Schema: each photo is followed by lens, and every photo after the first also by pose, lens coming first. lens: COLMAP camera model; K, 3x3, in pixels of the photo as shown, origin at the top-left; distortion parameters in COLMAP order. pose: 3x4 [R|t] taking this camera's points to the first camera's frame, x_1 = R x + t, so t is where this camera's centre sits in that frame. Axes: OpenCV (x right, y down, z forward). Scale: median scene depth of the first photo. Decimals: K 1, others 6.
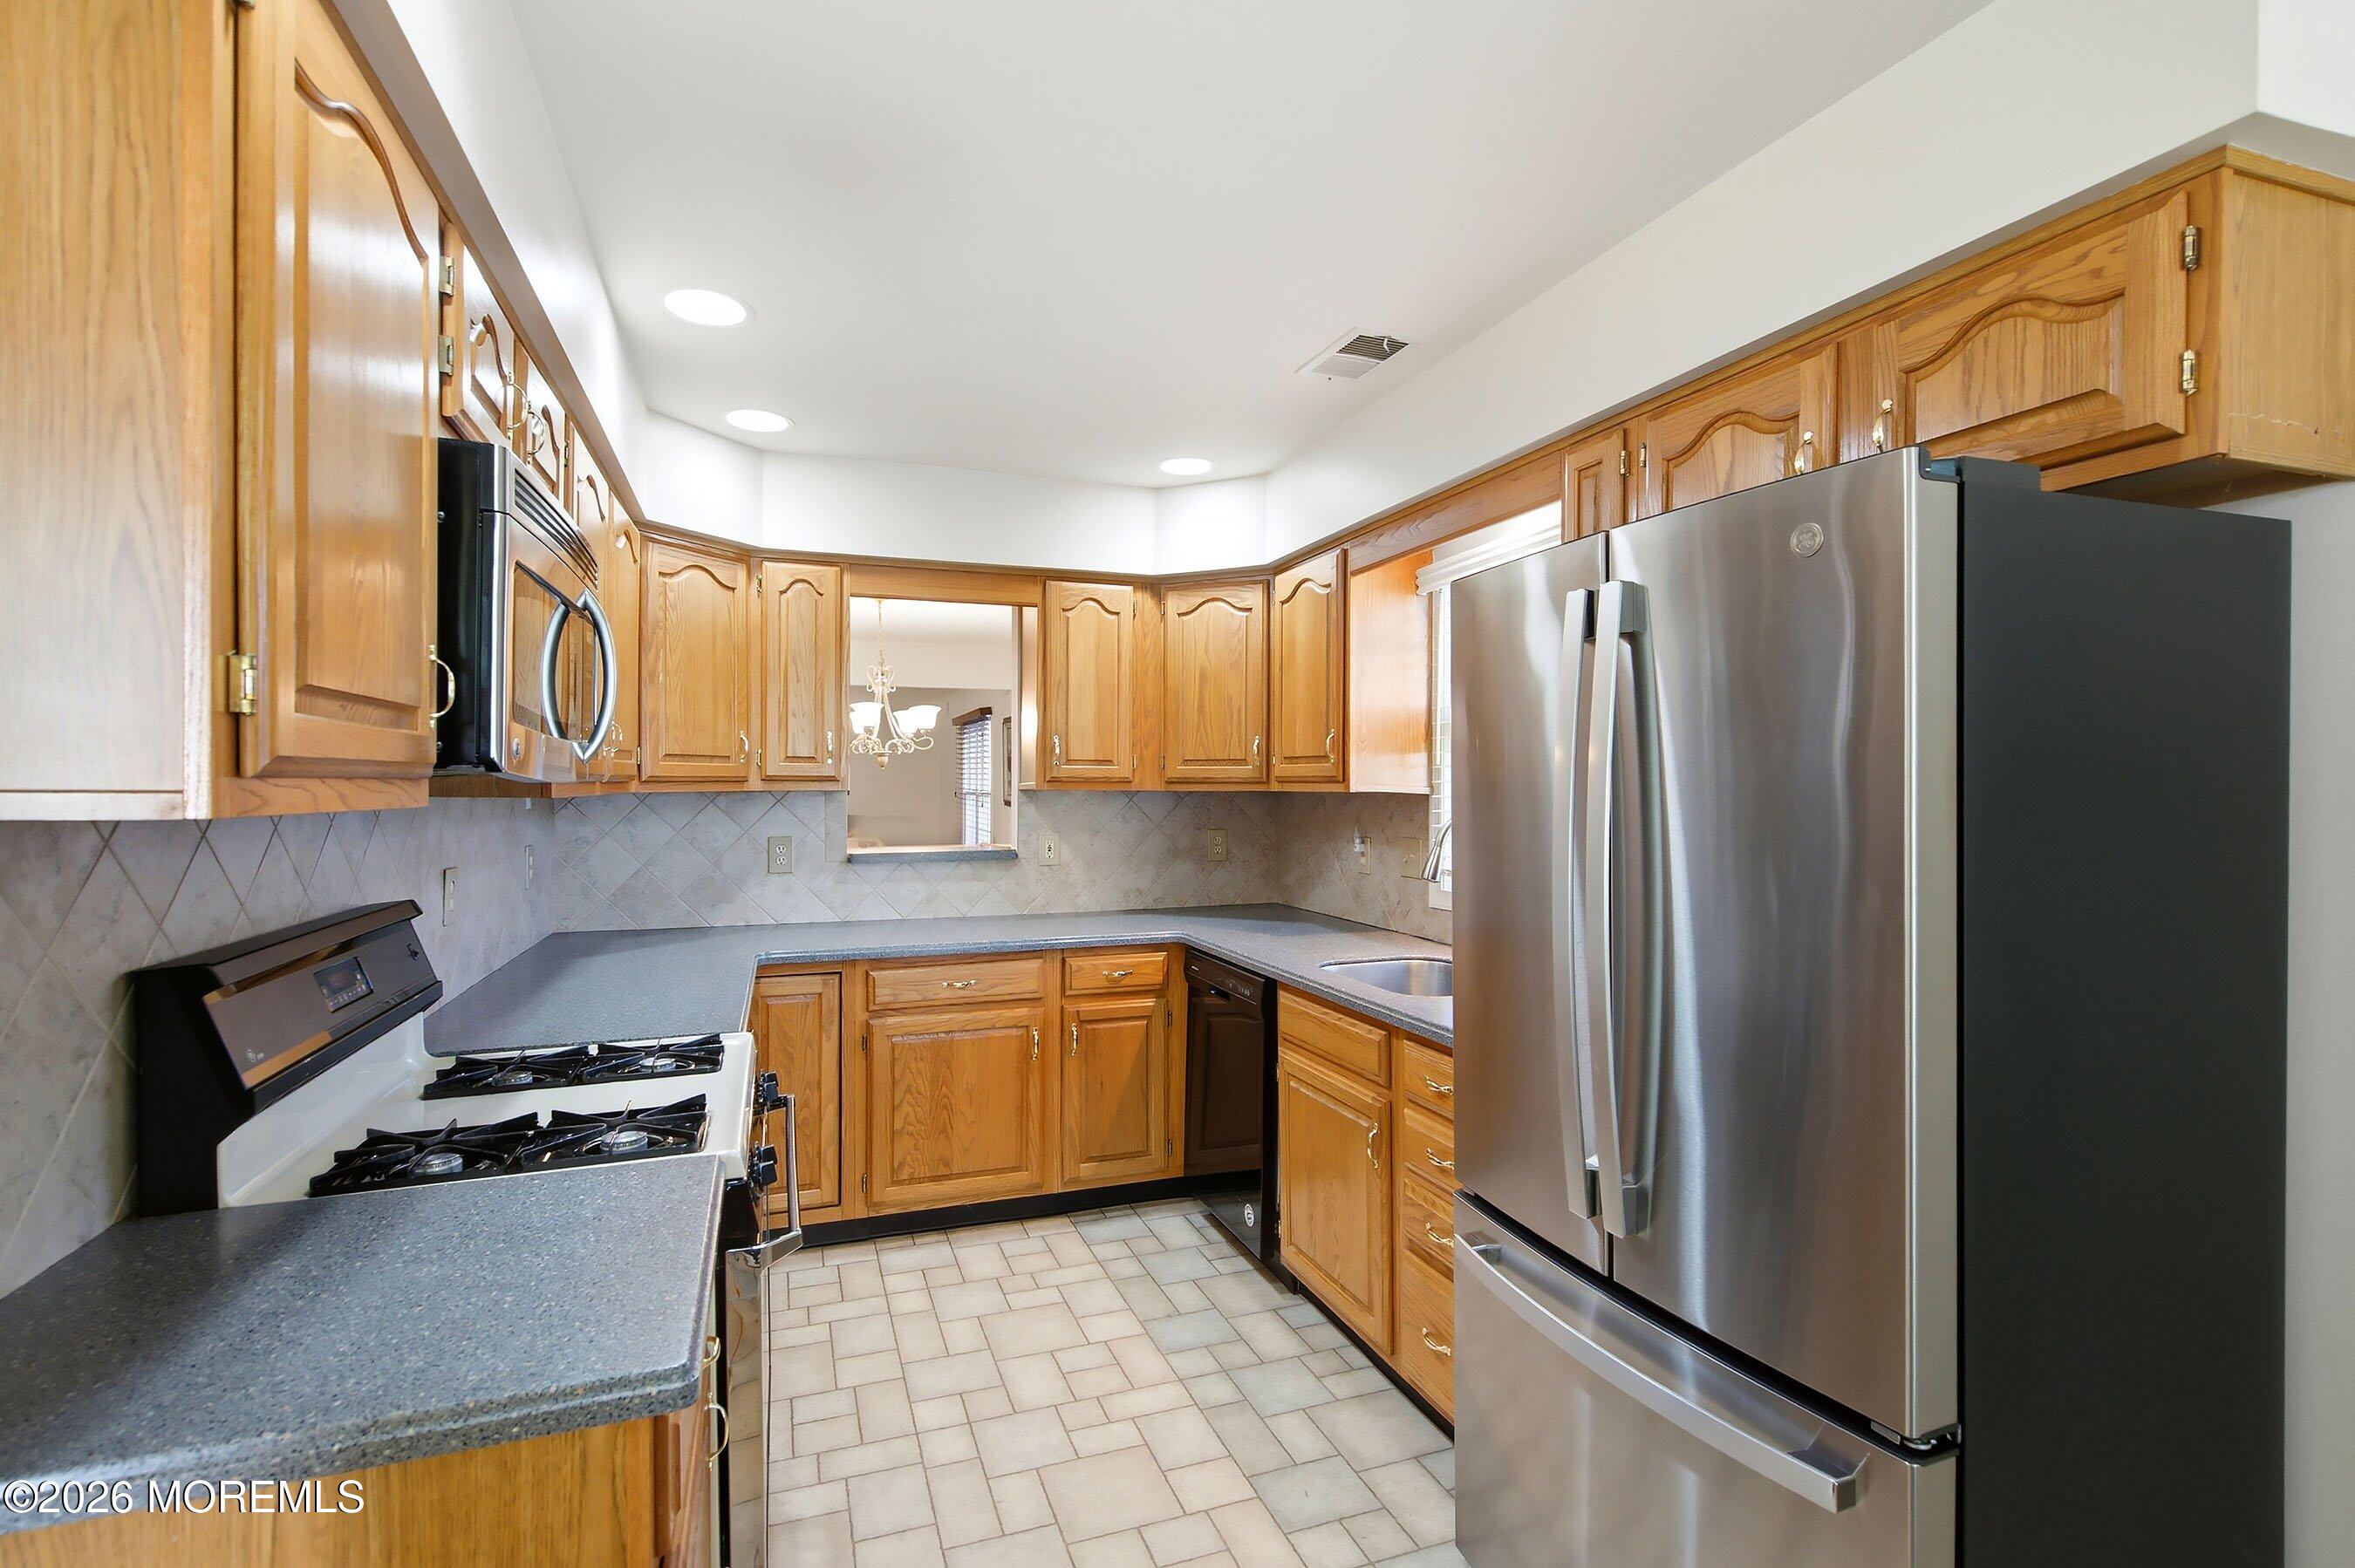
lens RADIAL K [[1077.2, 0, 1171.1], [0, 1077.2, 792.5], [0, 0, 1]] dist [0.010726, -0.010104]
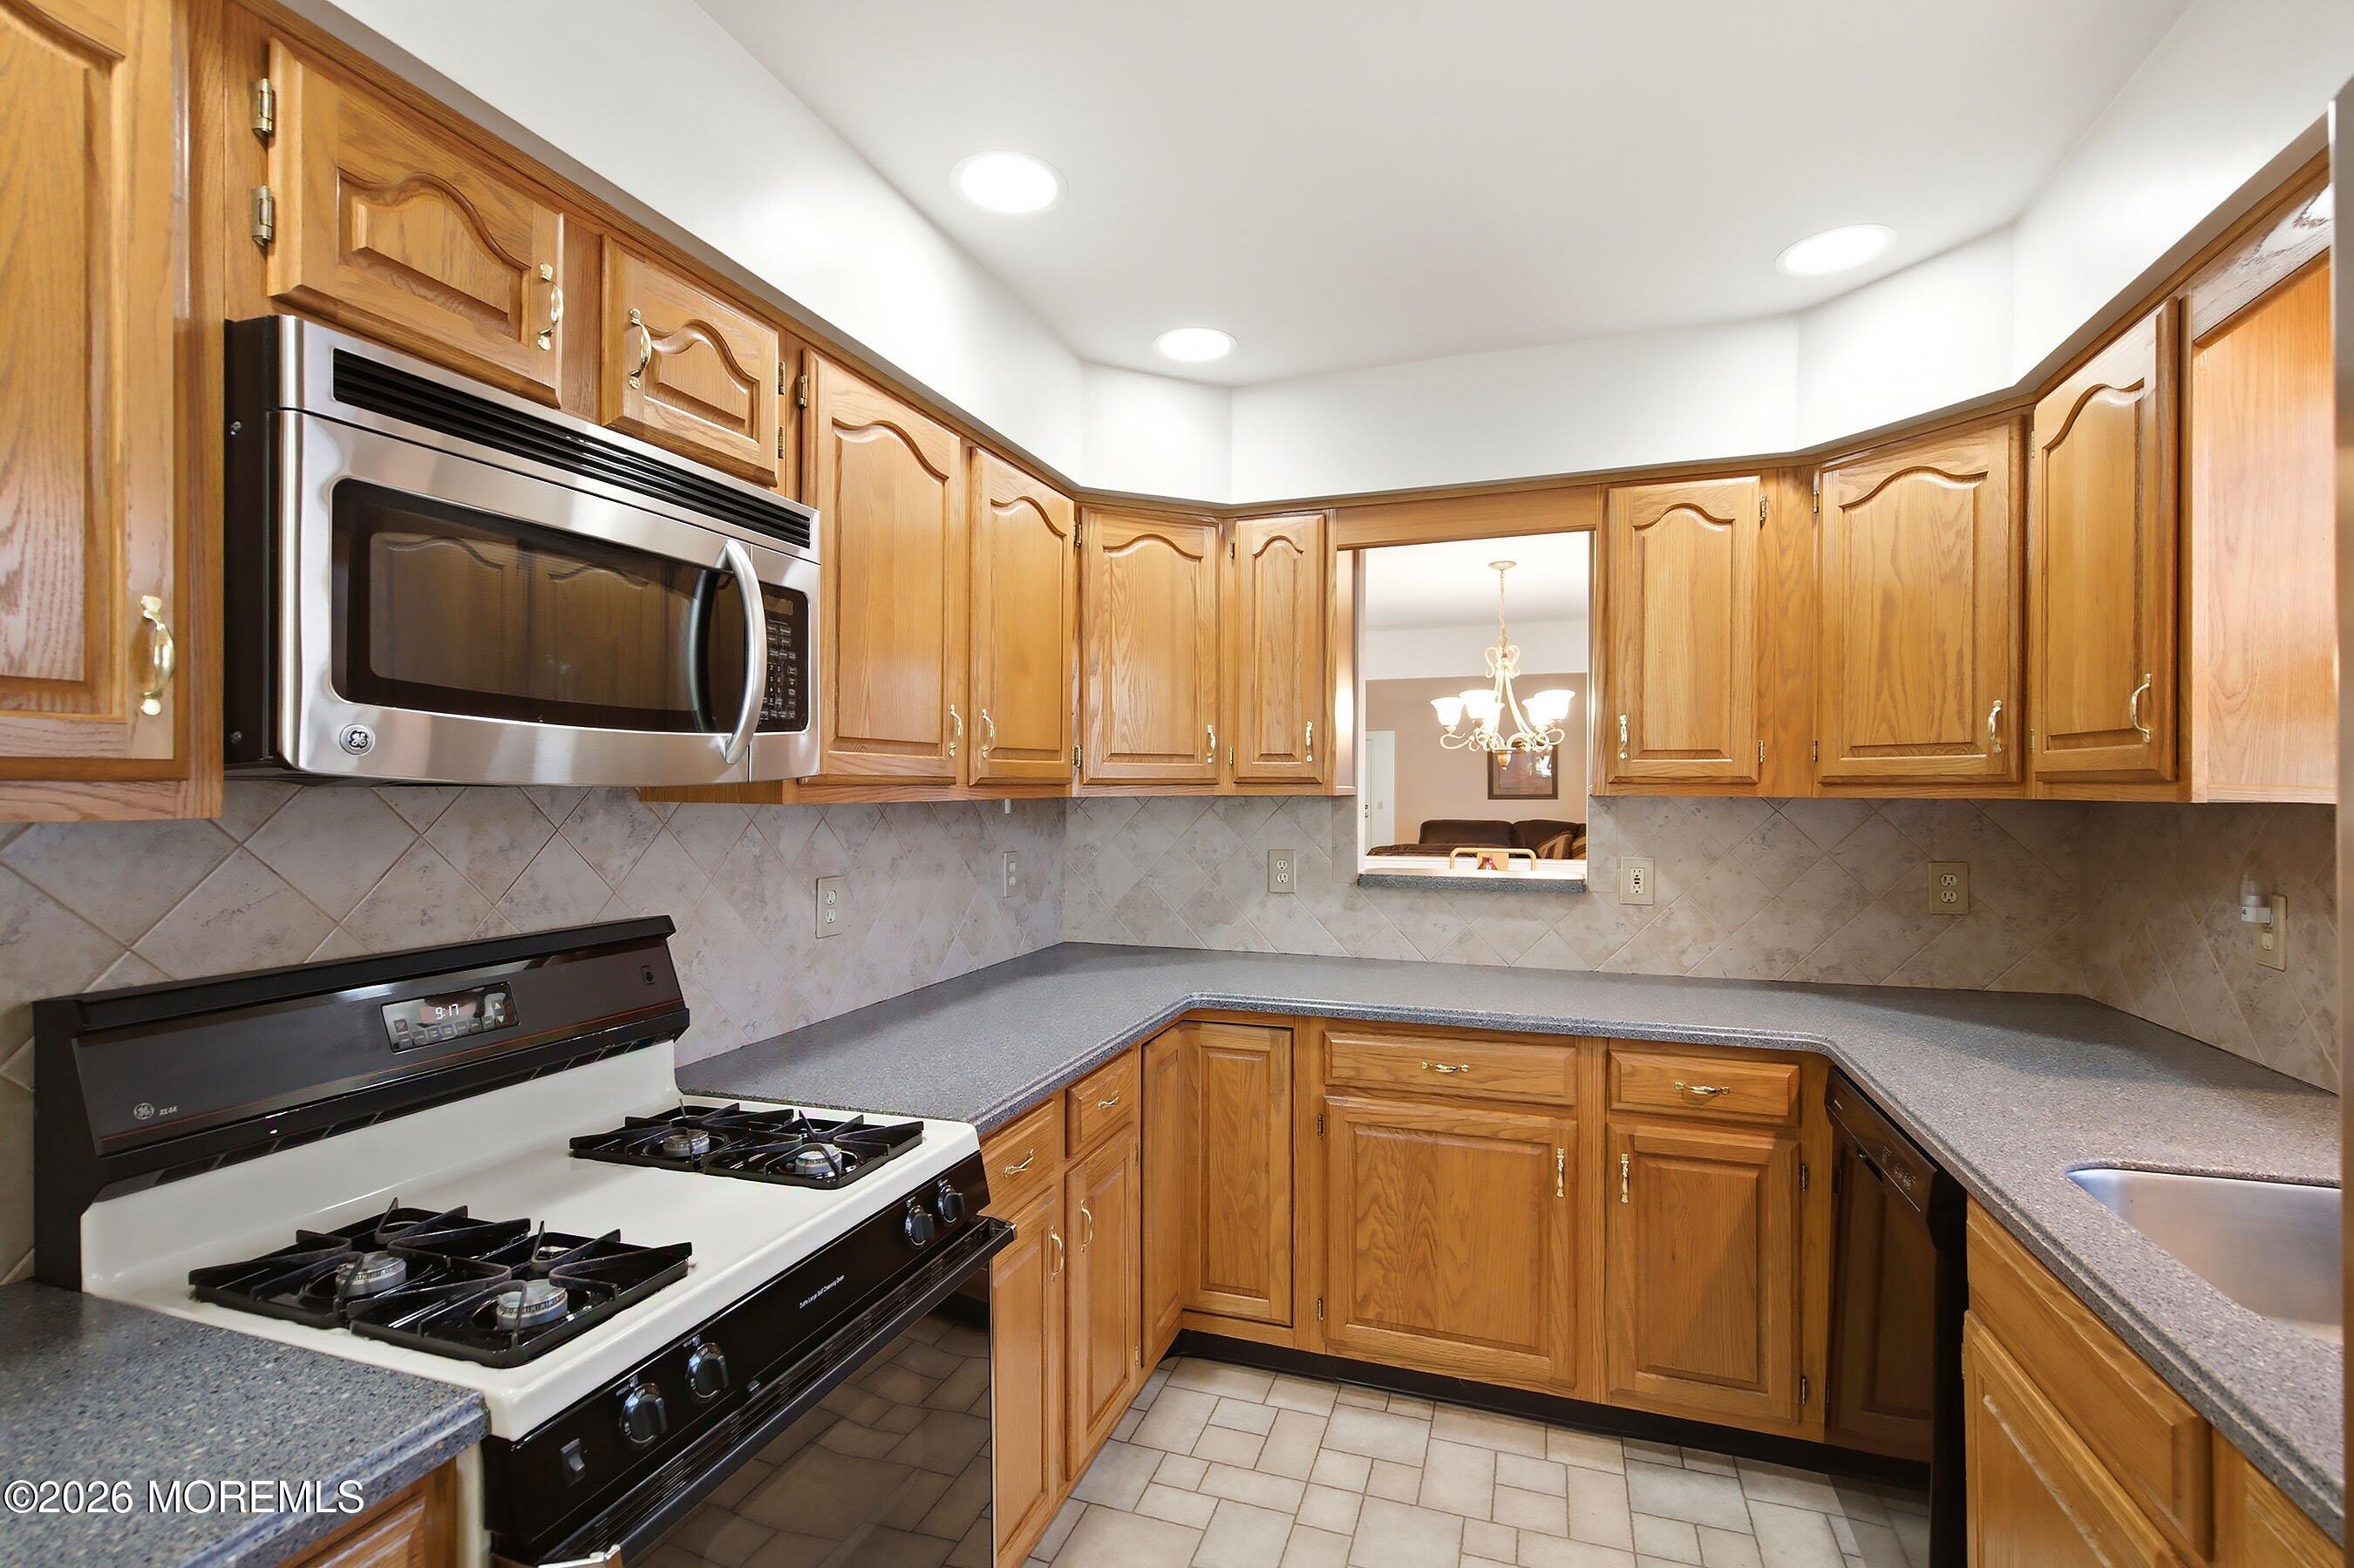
lens RADIAL K [[1076.7, 0, 1170.6], [0, 1076.7, 792.5], [0, 0, 1]] dist [0.010726, -0.010104]
pose [[0.771832, 0.002230, -0.635823, 0.111720], [-0.004128, 0.999990, -0.001504, -0.002361], [0.635814, 0.003786, 0.771833, 0.318254]]
